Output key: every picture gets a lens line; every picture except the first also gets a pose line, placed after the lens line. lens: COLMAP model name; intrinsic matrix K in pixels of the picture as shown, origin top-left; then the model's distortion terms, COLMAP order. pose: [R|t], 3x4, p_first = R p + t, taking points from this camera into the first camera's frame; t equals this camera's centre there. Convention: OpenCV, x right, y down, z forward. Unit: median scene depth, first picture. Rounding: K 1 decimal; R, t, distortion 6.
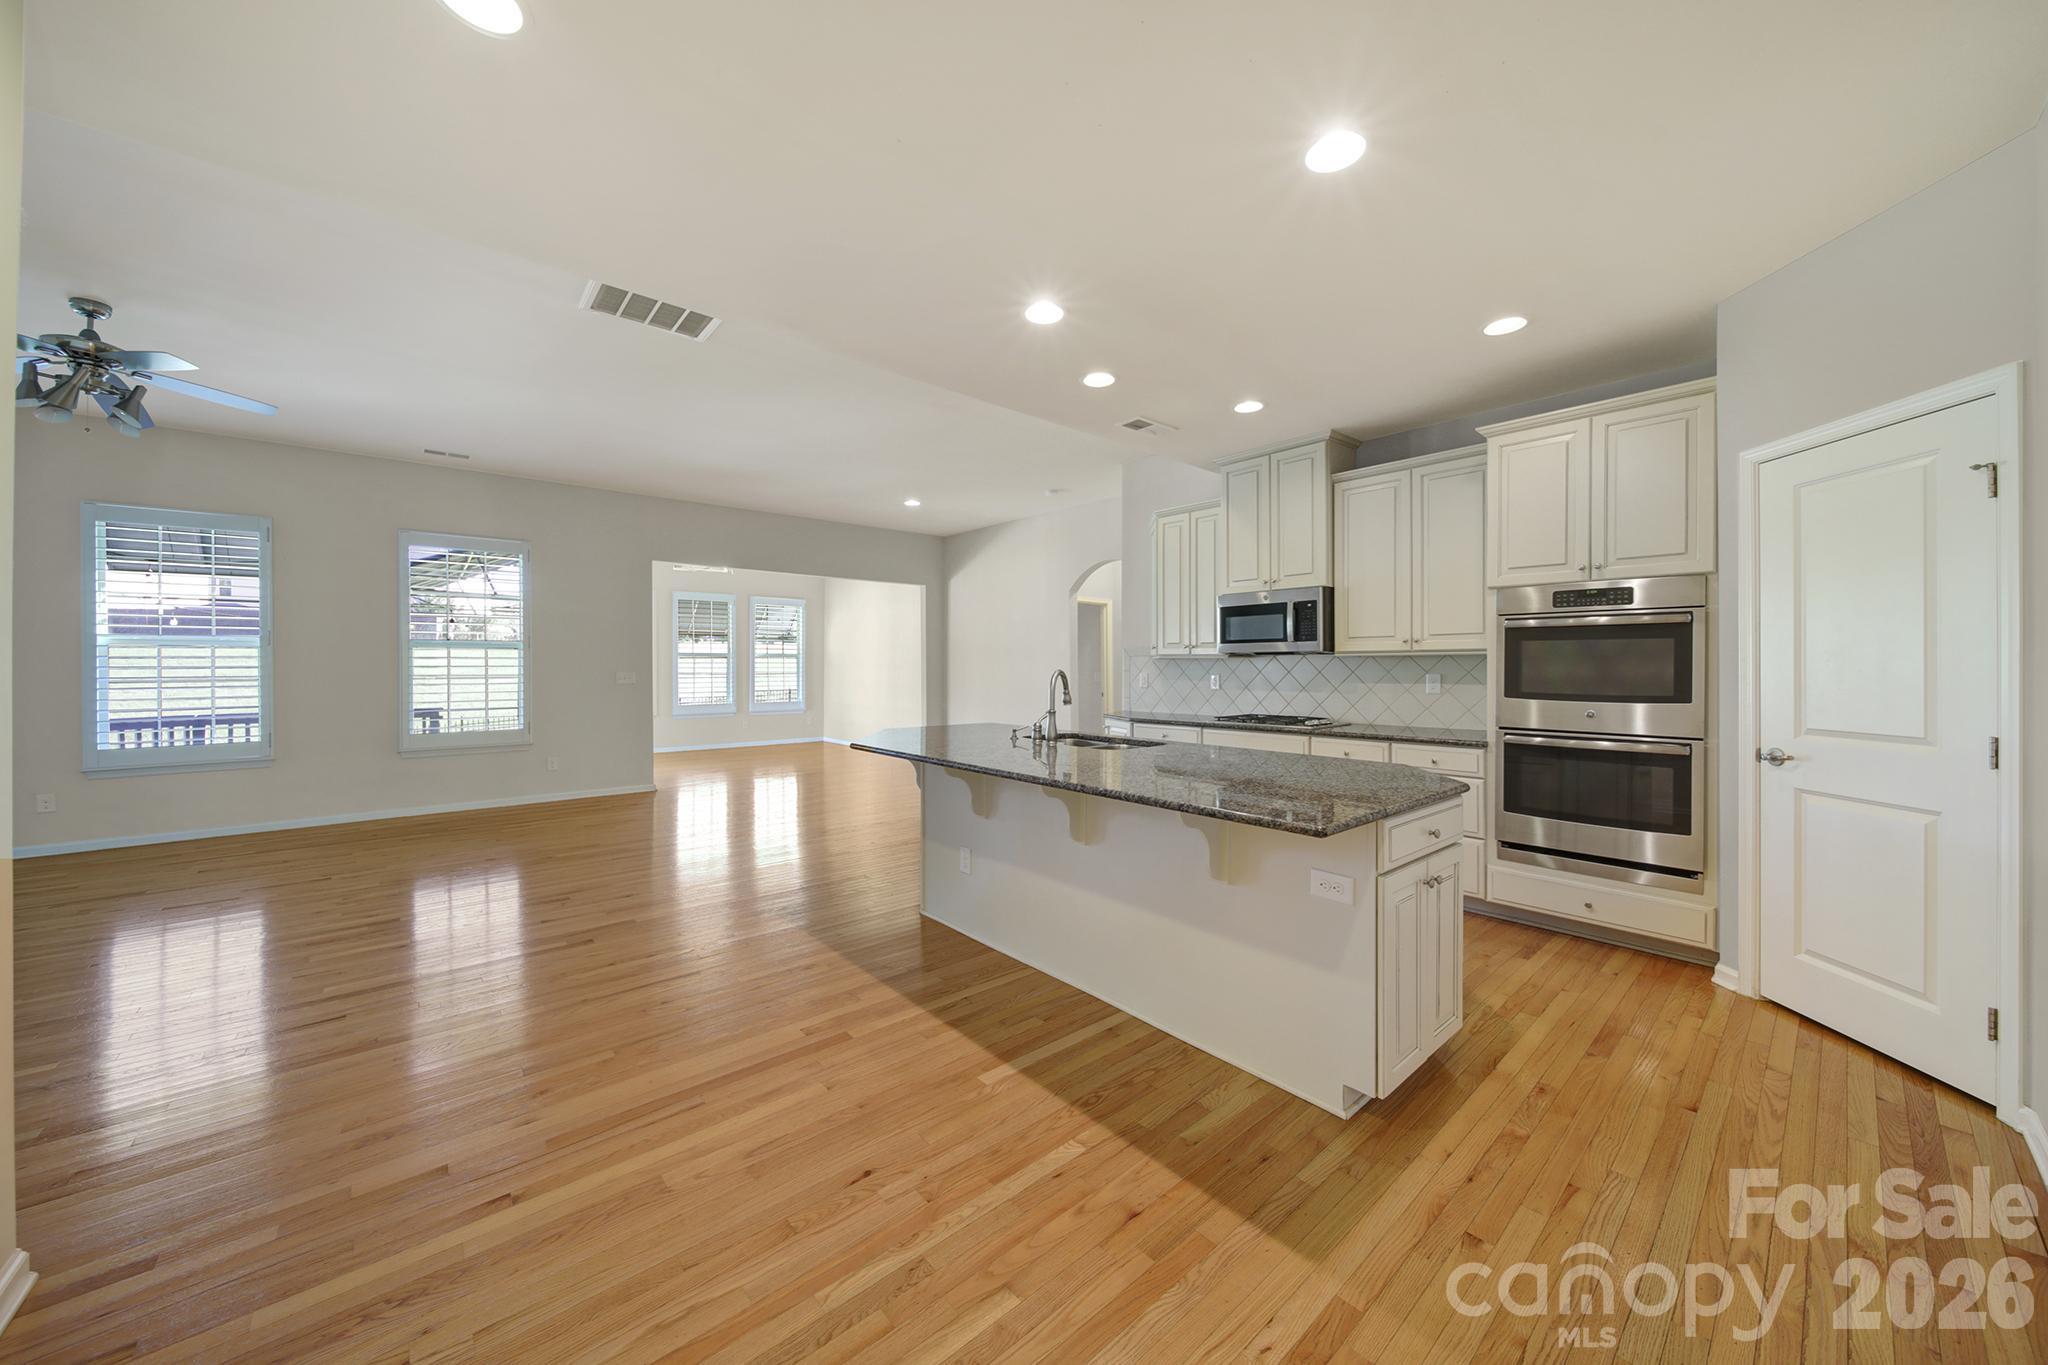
lens RADIAL K [[721.6, 0, 1023.5], [0, 721.6, 671.5], [0, 0, 1]] dist [-0.001045, -0.000175]
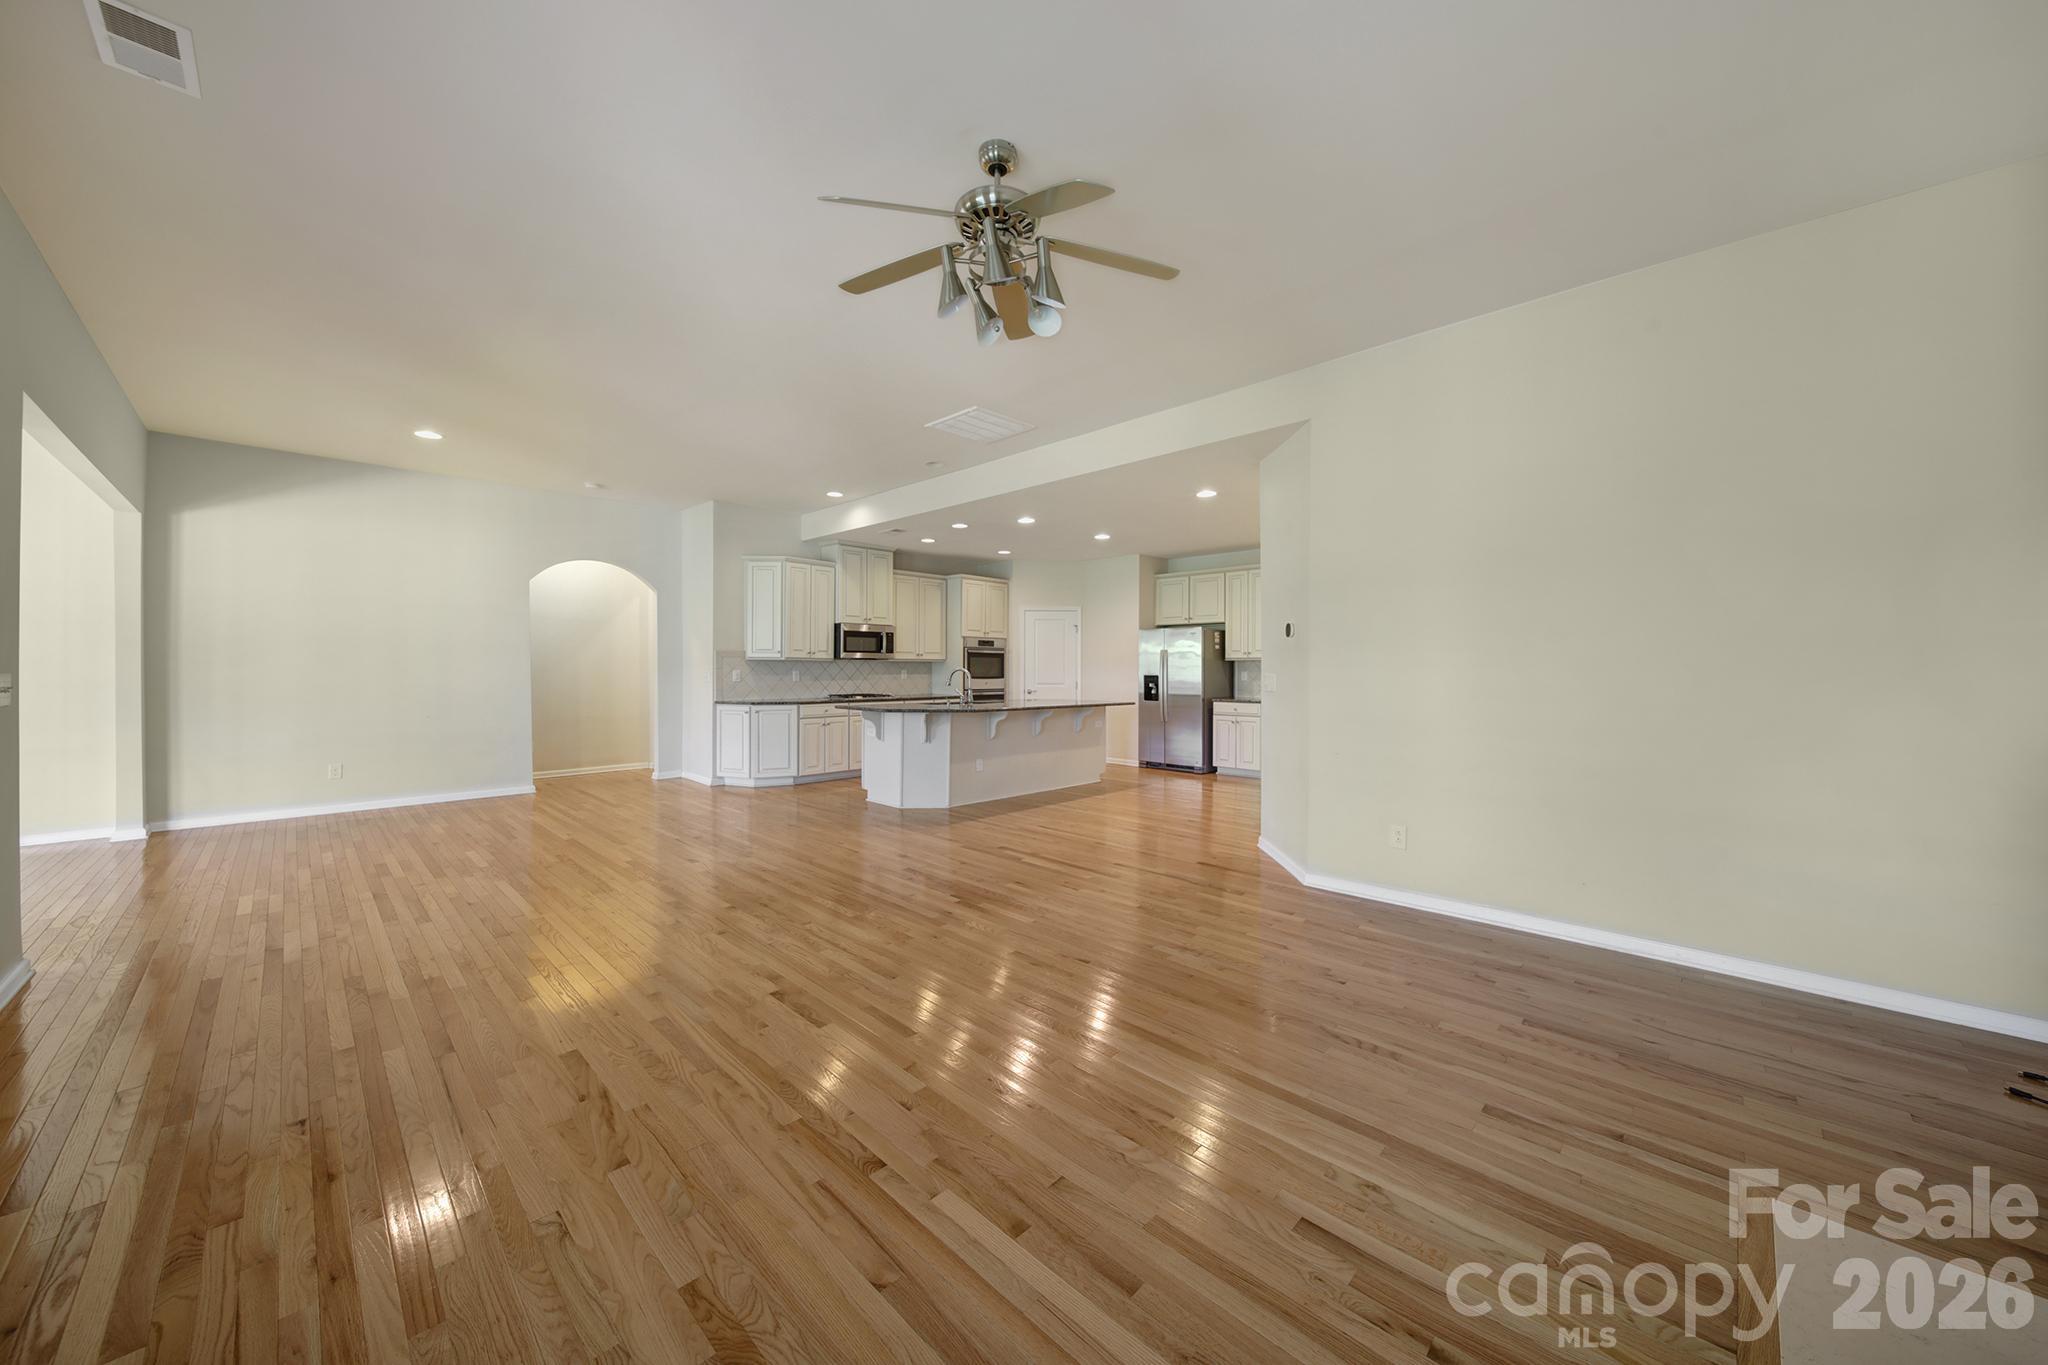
lens RADIAL K [[721.6, 0, 1023.5], [0, 721.6, 671.5], [0, 0, 1]] dist [-0.001045, -0.000175]
pose [[-0.081659, -0.004862, 0.996648, -1.804977], [0.001023, 0.999987, 0.004962, -0.002668], [-0.996660, 0.001425, -0.081653, 0.914863]]
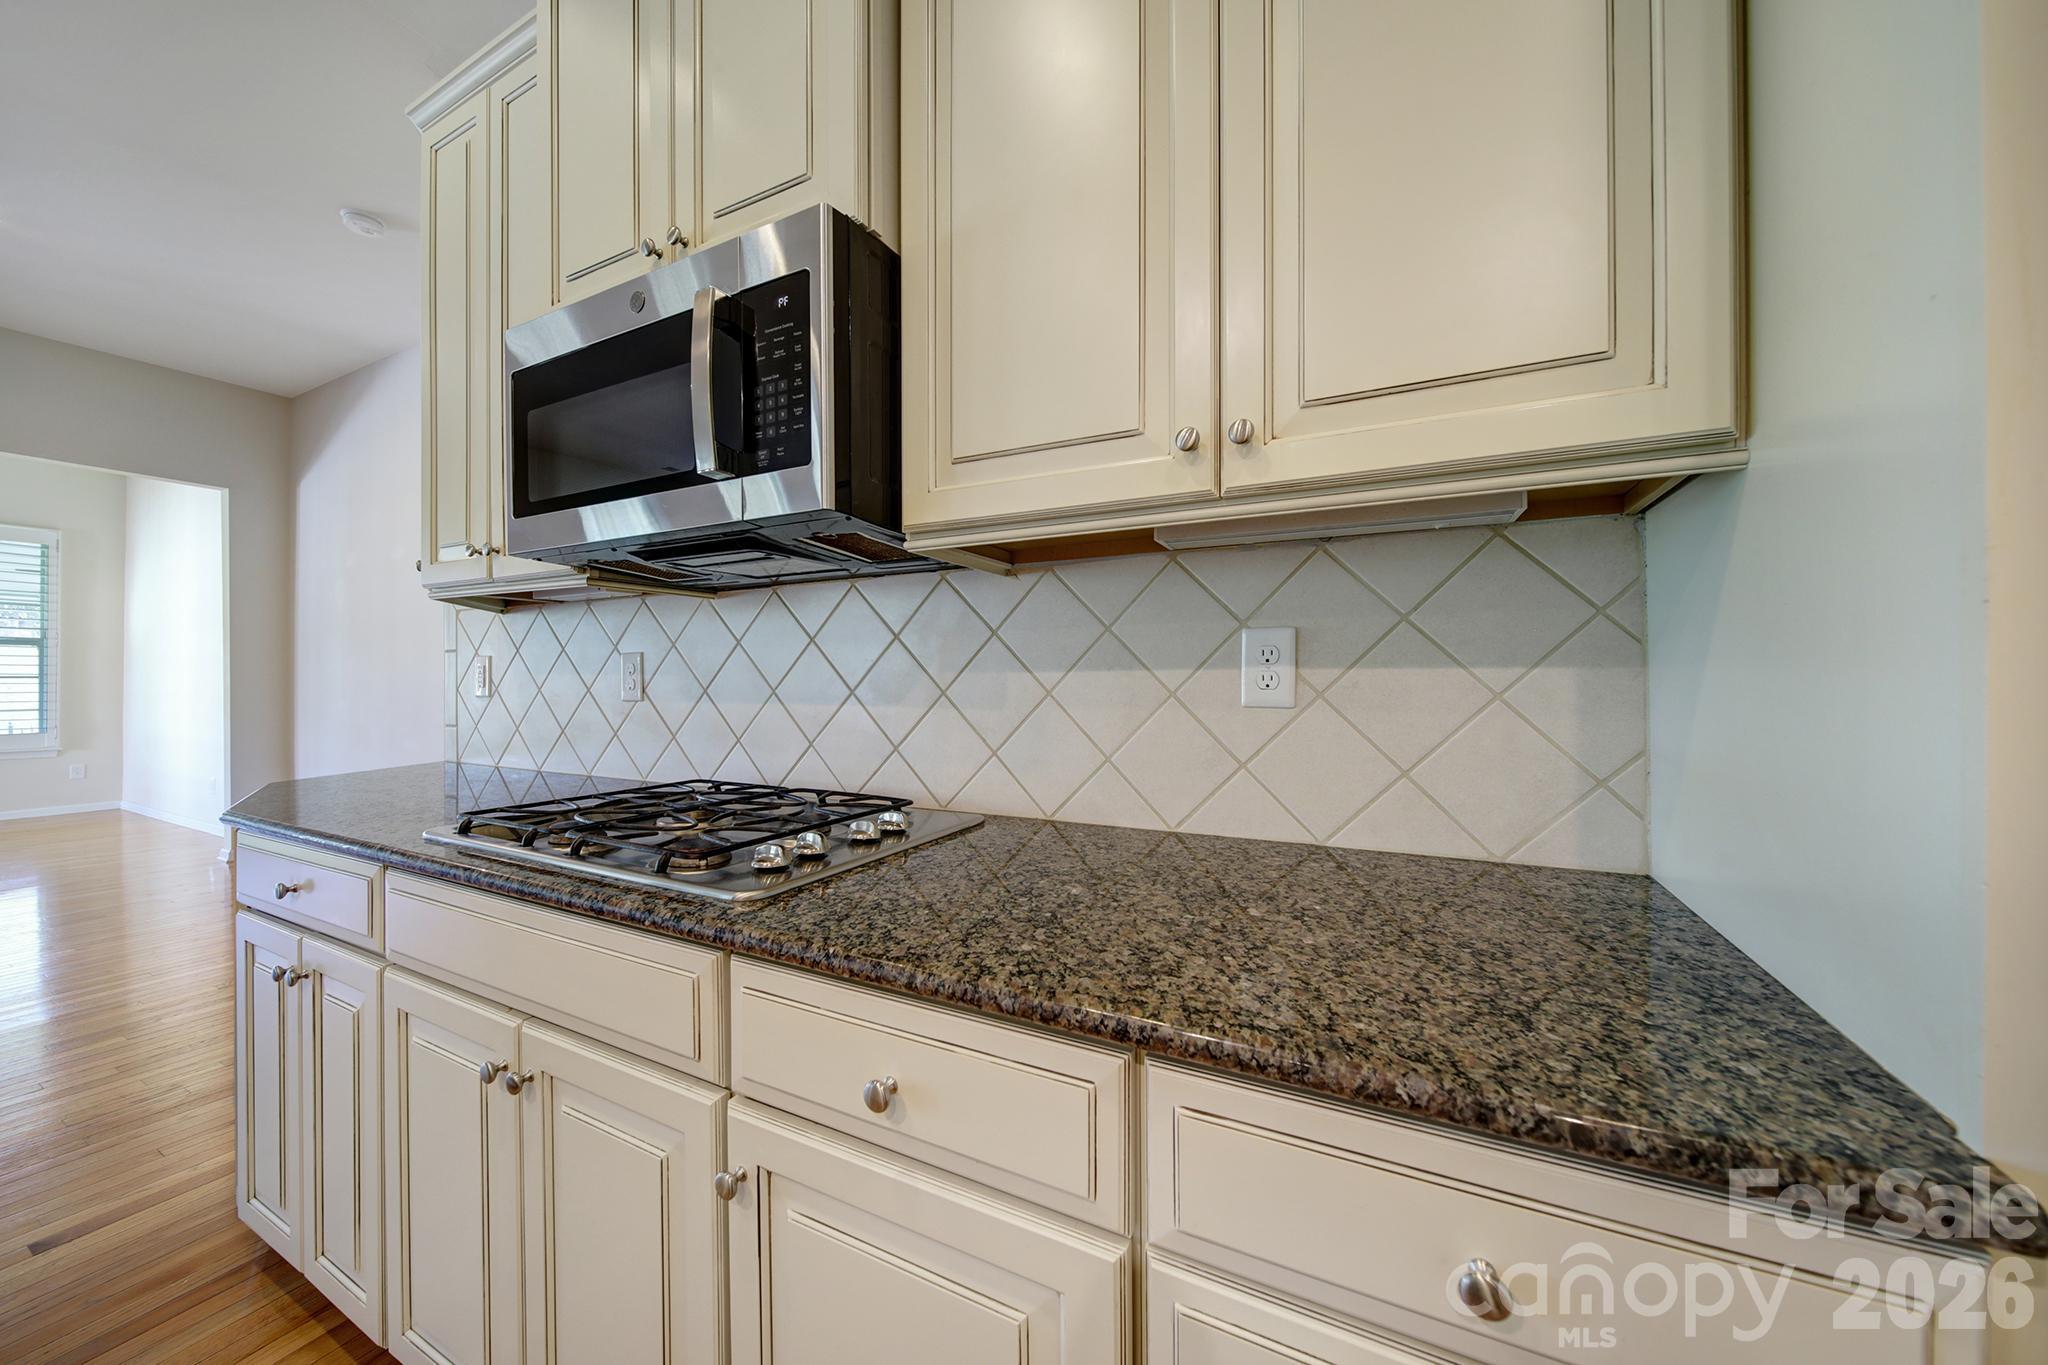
lens RADIAL K [[721.6, 0, 1023.5], [0, 721.6, 671.5], [0, 0, 1]] dist [-0.001045, -0.000175]
pose [[0.933549, 0.003336, 0.358433, 0.441561], [0.002009, 0.999892, -0.014540, 0.024504], [-0.358443, 0.014294, 0.933442, 0.883362]]
